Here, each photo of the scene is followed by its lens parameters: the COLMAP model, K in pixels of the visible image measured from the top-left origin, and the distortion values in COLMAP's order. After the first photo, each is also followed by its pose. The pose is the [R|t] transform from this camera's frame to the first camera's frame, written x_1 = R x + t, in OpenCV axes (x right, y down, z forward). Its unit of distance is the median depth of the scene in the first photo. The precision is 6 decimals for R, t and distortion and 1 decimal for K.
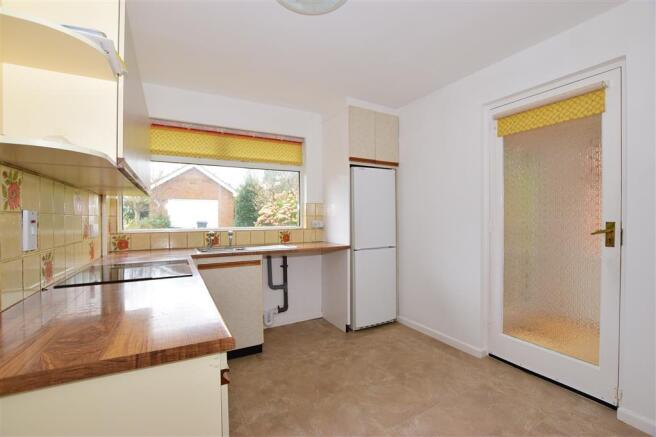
lens RADIAL K [[291.0, 0, 328.0], [0, 291.0, 218.5], [0, 0, 1]] dist [-0.036356, 0.007102]
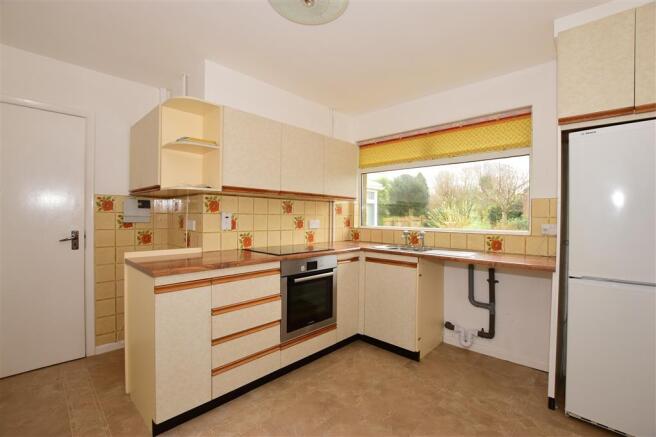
lens RADIAL K [[291.0, 0, 328.0], [0, 291.0, 218.5], [0, 0, 1]] dist [-0.036356, 0.007102]
pose [[0.302529, 0.013799, -0.953040, 0.479962], [-0.017221, 0.999811, 0.009009, -0.003960], [0.952985, 0.013686, 0.302709, 0.366836]]
